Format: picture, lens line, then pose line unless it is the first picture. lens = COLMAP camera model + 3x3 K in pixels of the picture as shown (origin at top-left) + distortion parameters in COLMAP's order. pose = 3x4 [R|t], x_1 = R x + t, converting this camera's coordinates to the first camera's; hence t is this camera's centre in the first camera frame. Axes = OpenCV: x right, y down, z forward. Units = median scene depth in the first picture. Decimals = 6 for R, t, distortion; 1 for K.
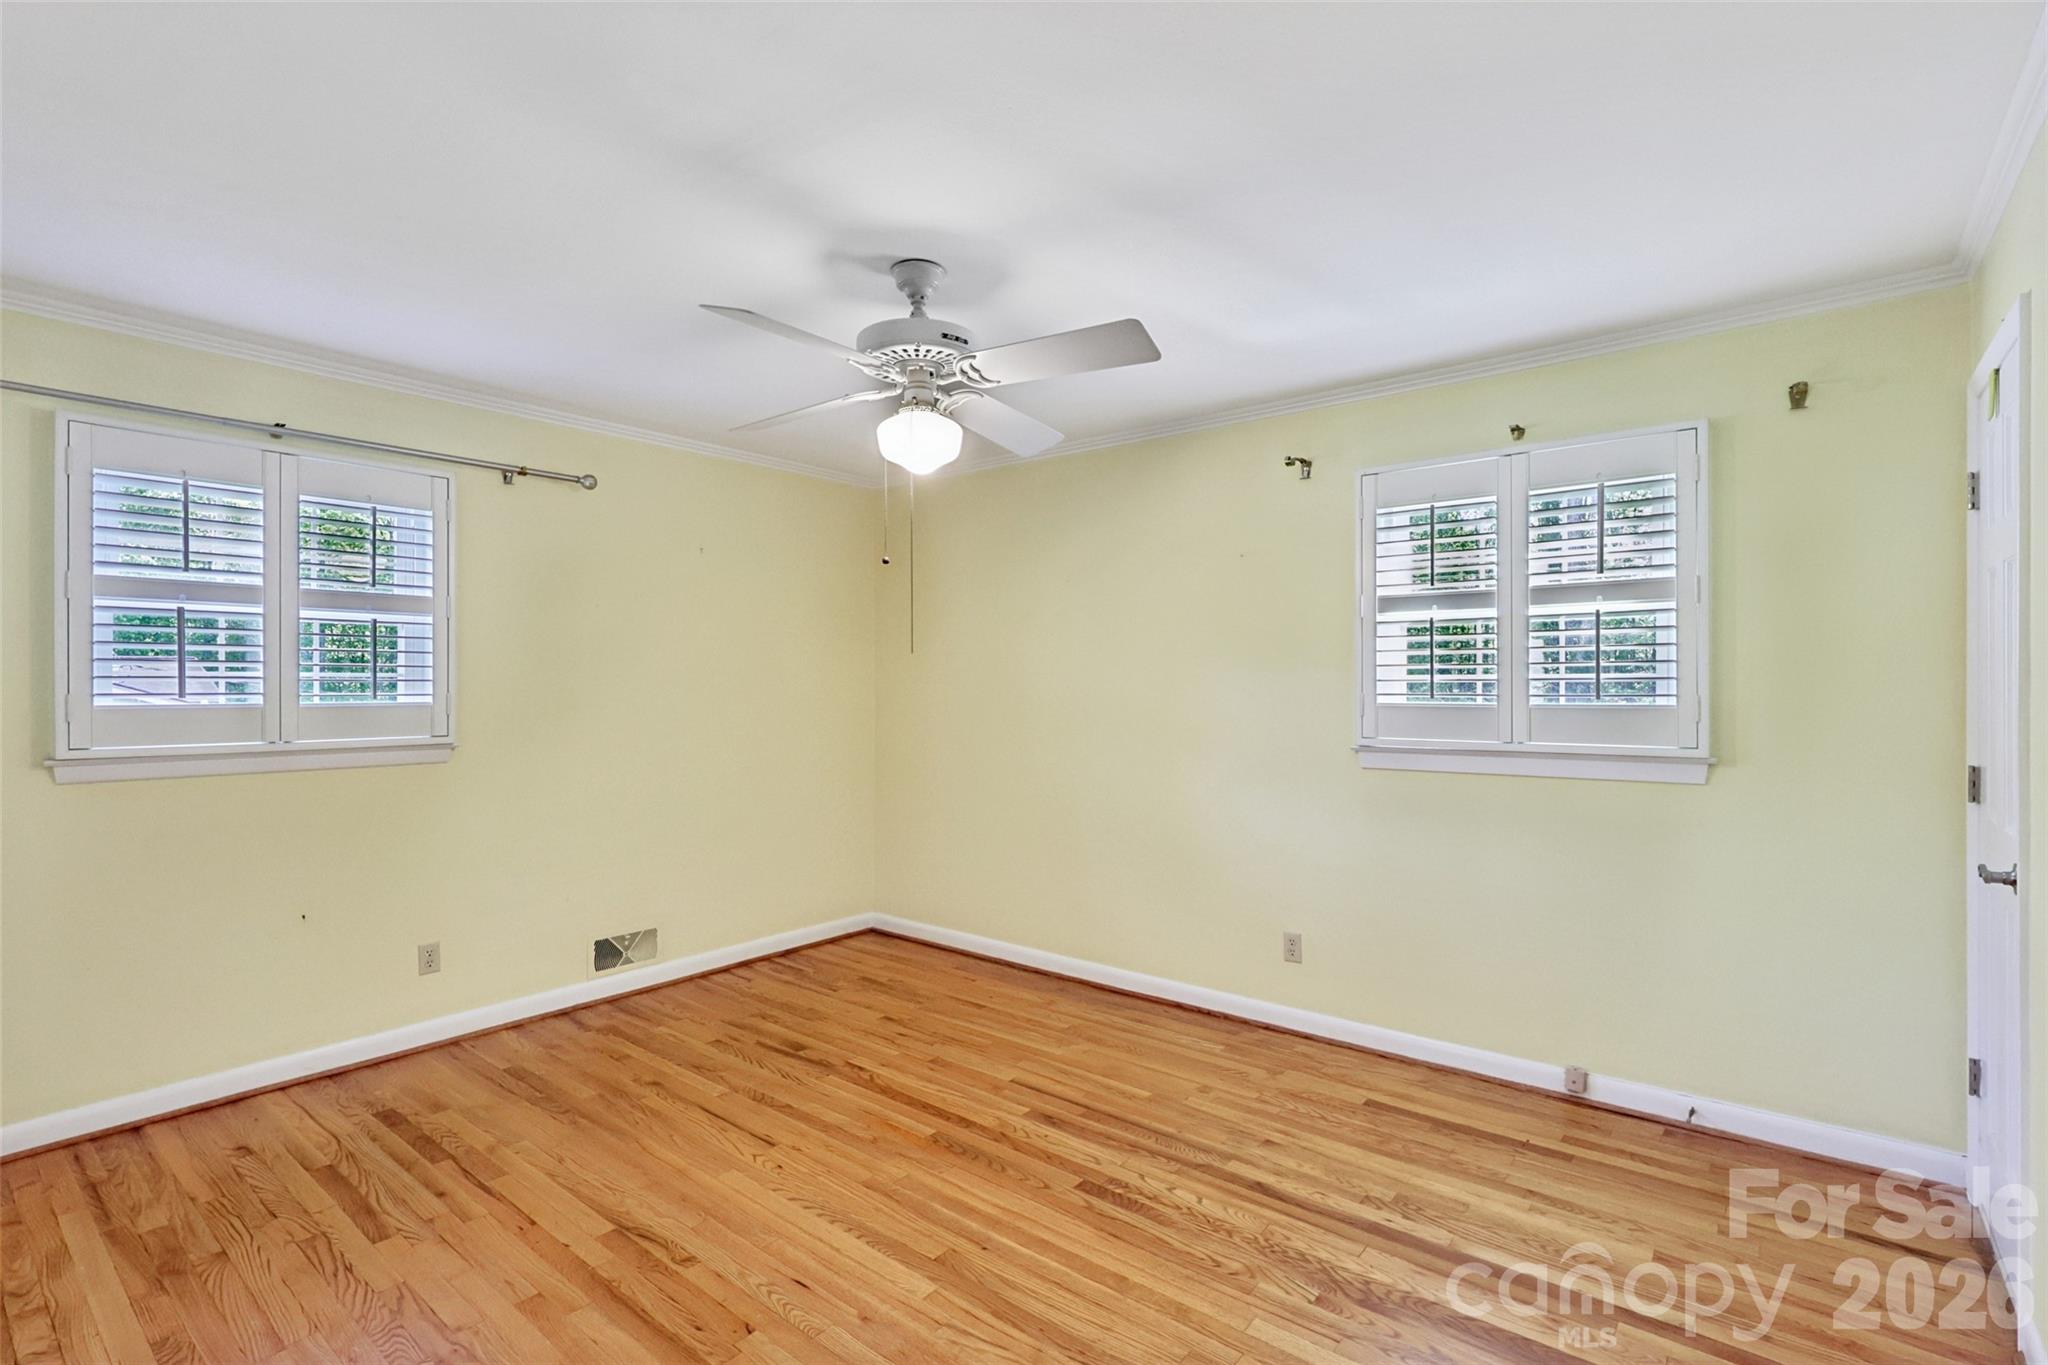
lens RADIAL K [[947.8, 0, 1012.2], [0, 947.8, 682.0], [0, 0, 1]] dist [-0.004113, 0.001001]
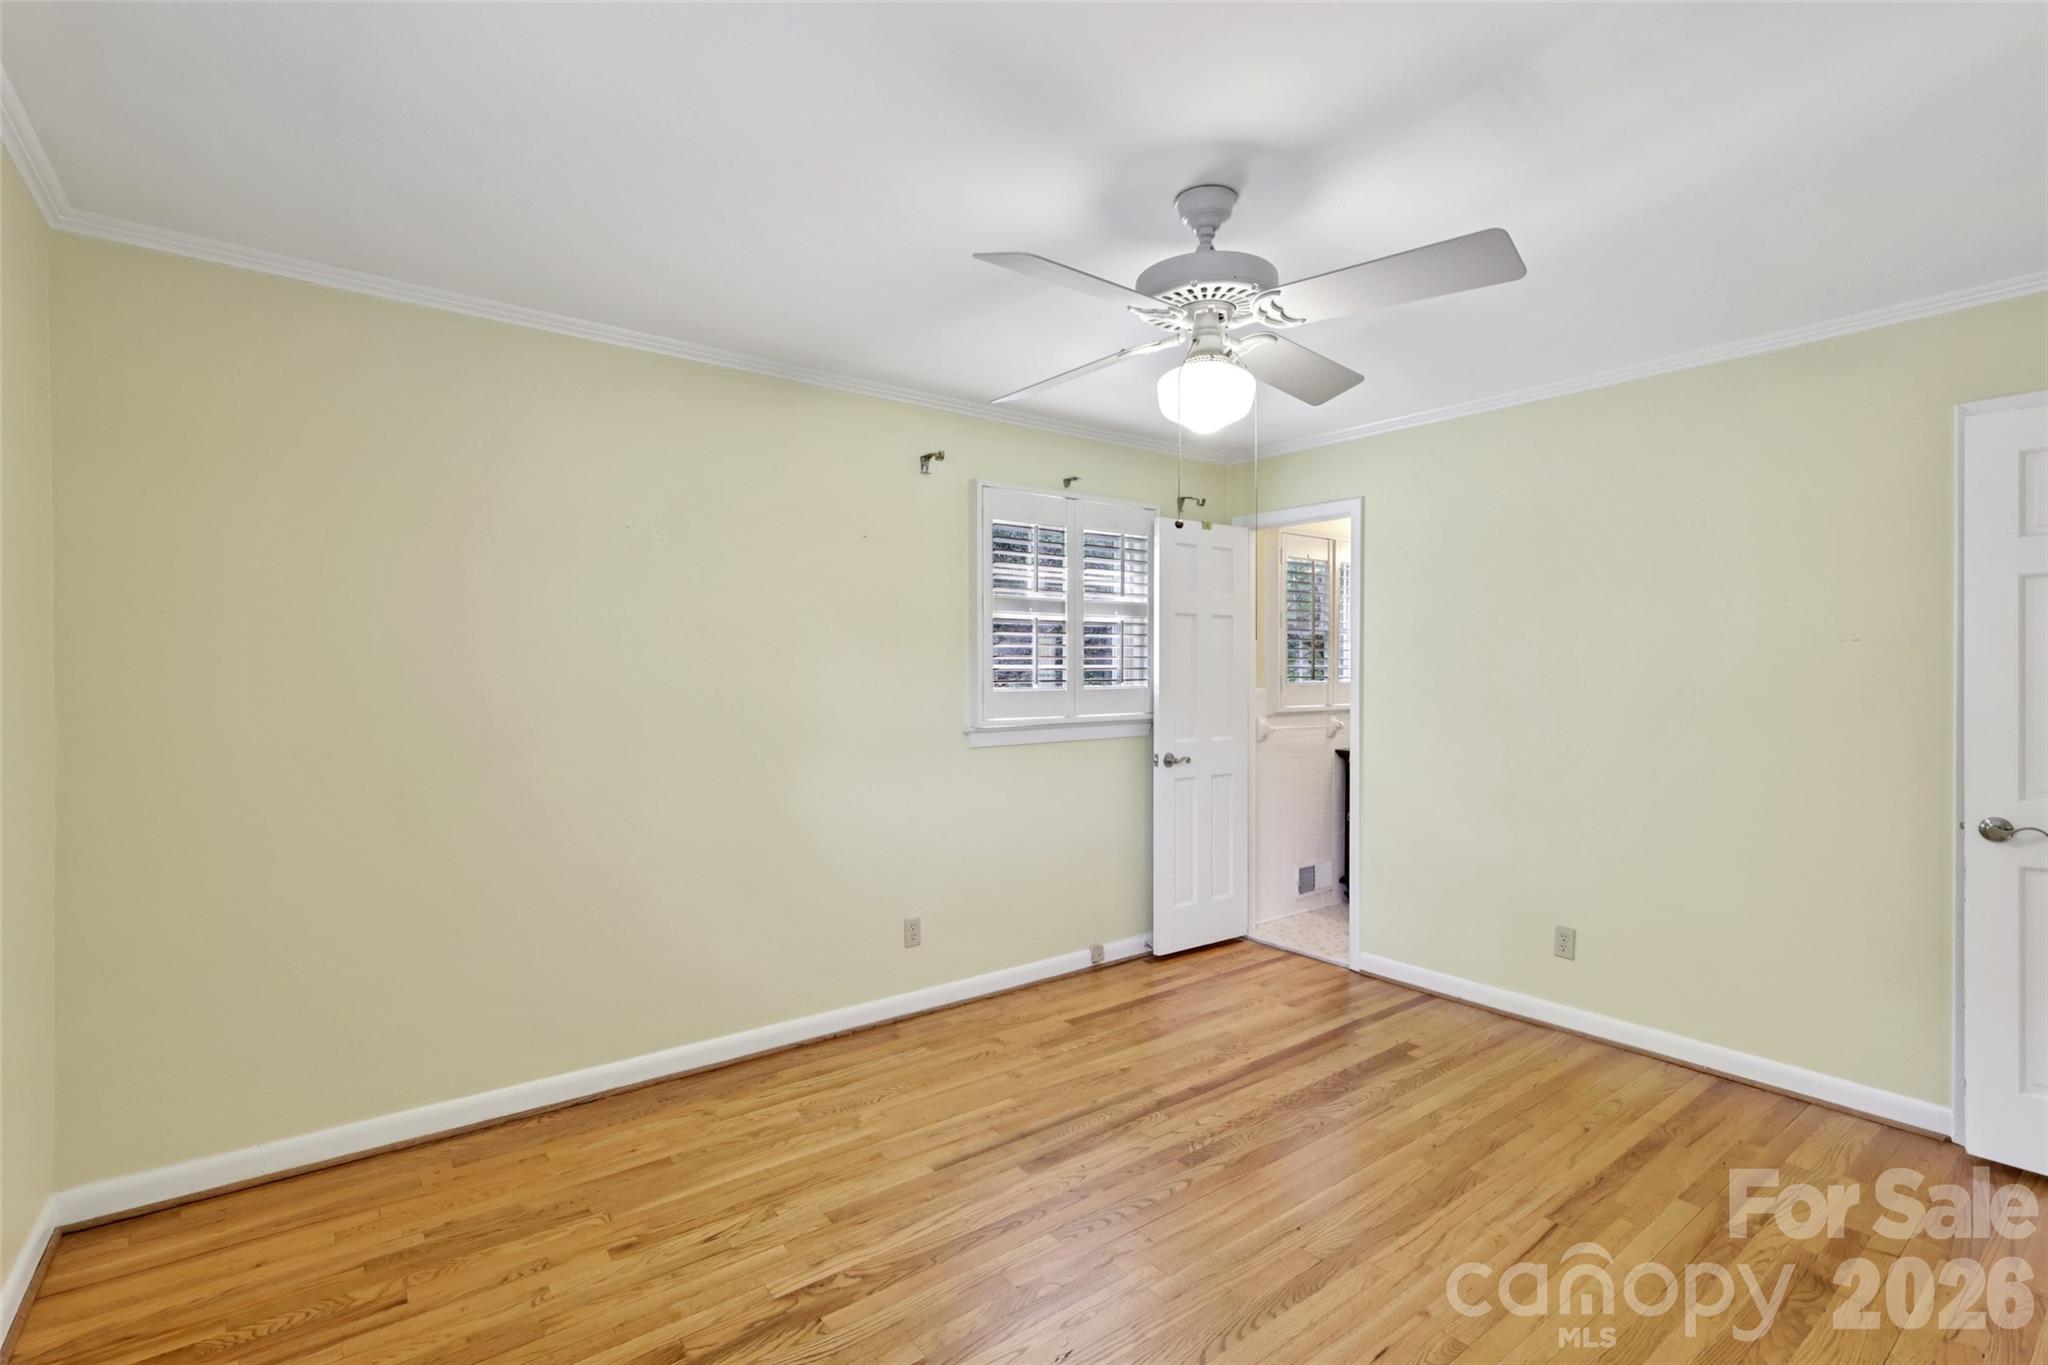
lens RADIAL K [[947.8, 0, 1034.4], [0, 947.8, 669.0], [0, 0, 1]] dist [-0.004113, 0.001001]
pose [[0.217802, 0.004618, 0.975982, -0.761921], [-0.001227, 0.999989, -0.004458, 0.003304], [-0.975992, -0.000226, 0.217806, 0.744282]]
